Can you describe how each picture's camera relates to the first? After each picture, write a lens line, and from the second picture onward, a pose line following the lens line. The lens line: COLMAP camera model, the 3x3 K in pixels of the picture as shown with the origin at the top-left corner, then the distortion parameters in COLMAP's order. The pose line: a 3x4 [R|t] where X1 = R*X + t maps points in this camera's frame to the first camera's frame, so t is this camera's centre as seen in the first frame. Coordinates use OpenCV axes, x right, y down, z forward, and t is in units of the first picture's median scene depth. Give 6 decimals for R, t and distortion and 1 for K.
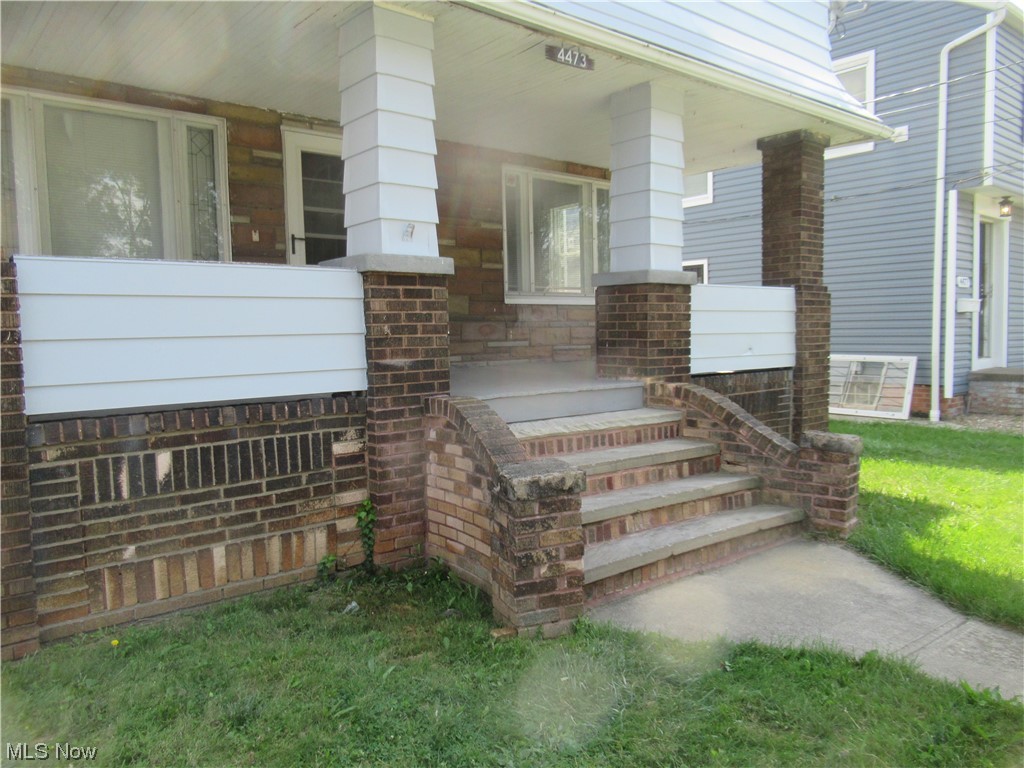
lens RADIAL K [[760.8, 0, 515.4], [0, 760.8, 384.4], [0, 0, 1]] dist [-0.009263, 0.006260]
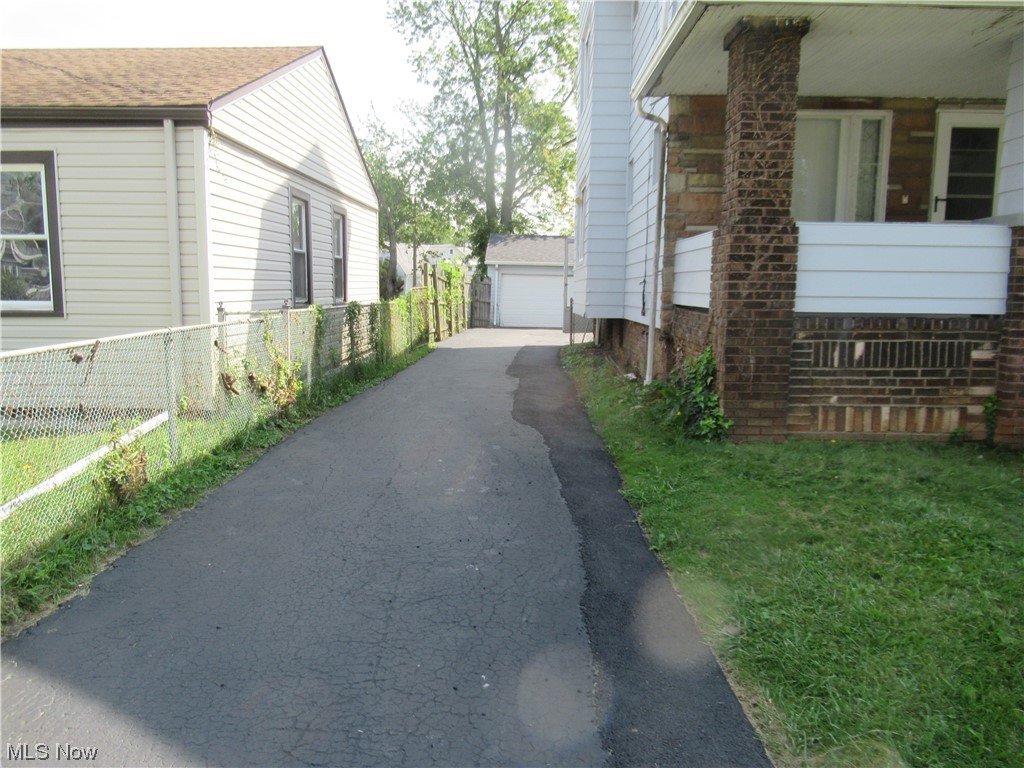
lens RADIAL K [[760.8, 0, 513.2], [0, 760.8, 388.3], [0, 0, 1]] dist [-0.009263, 0.006260]
pose [[0.761596, 0.113721, -0.637996, 0.017915], [-0.071462, 0.993216, 0.091731, 0.081543], [0.644100, -0.024270, 0.764556, -0.647470]]
